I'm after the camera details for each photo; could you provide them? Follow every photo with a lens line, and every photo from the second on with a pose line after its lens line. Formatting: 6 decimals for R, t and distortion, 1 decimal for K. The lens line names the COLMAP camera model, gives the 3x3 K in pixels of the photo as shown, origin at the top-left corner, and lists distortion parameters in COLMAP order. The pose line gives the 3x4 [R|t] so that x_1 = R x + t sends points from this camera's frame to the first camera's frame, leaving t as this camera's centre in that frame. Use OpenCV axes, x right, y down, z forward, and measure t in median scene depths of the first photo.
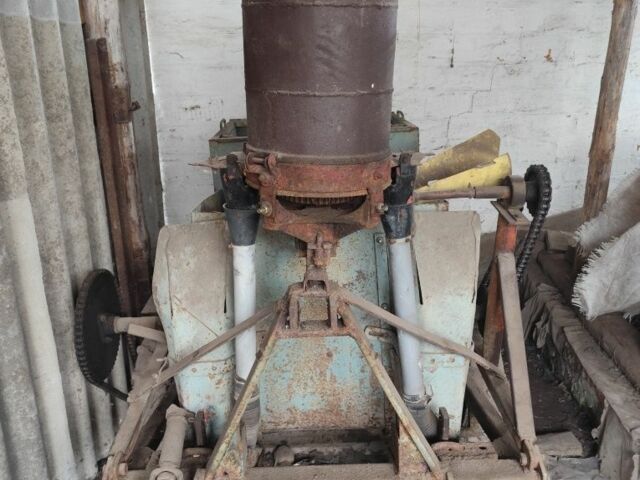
lens RADIAL K [[598.2, 0, 316.5], [0, 598.2, 237.7], [0, 0, 1]] dist [0.019599, 0.000000]
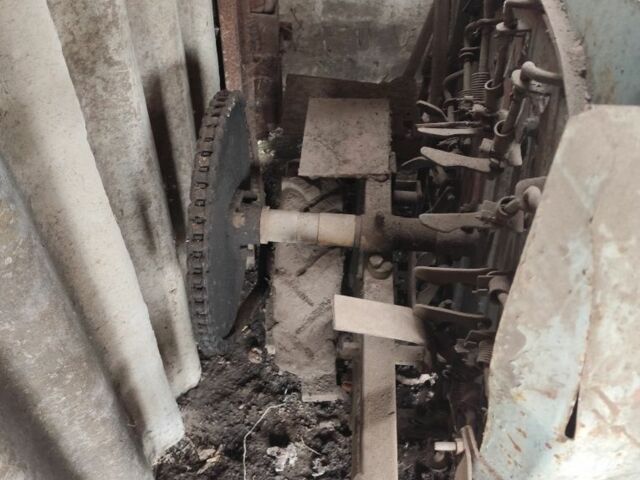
lens RADIAL K [[598.2, 0, 321.4], [0, 598.2, 239.1], [0, 0, 1]] dist [0.019599, 0.000000]
pose [[0.996119, 0.088014, 0.001102, -0.315055], [-0.076153, 0.855475, 0.512214, -0.079858], [0.044139, -0.510310, 0.858857, 0.673019]]
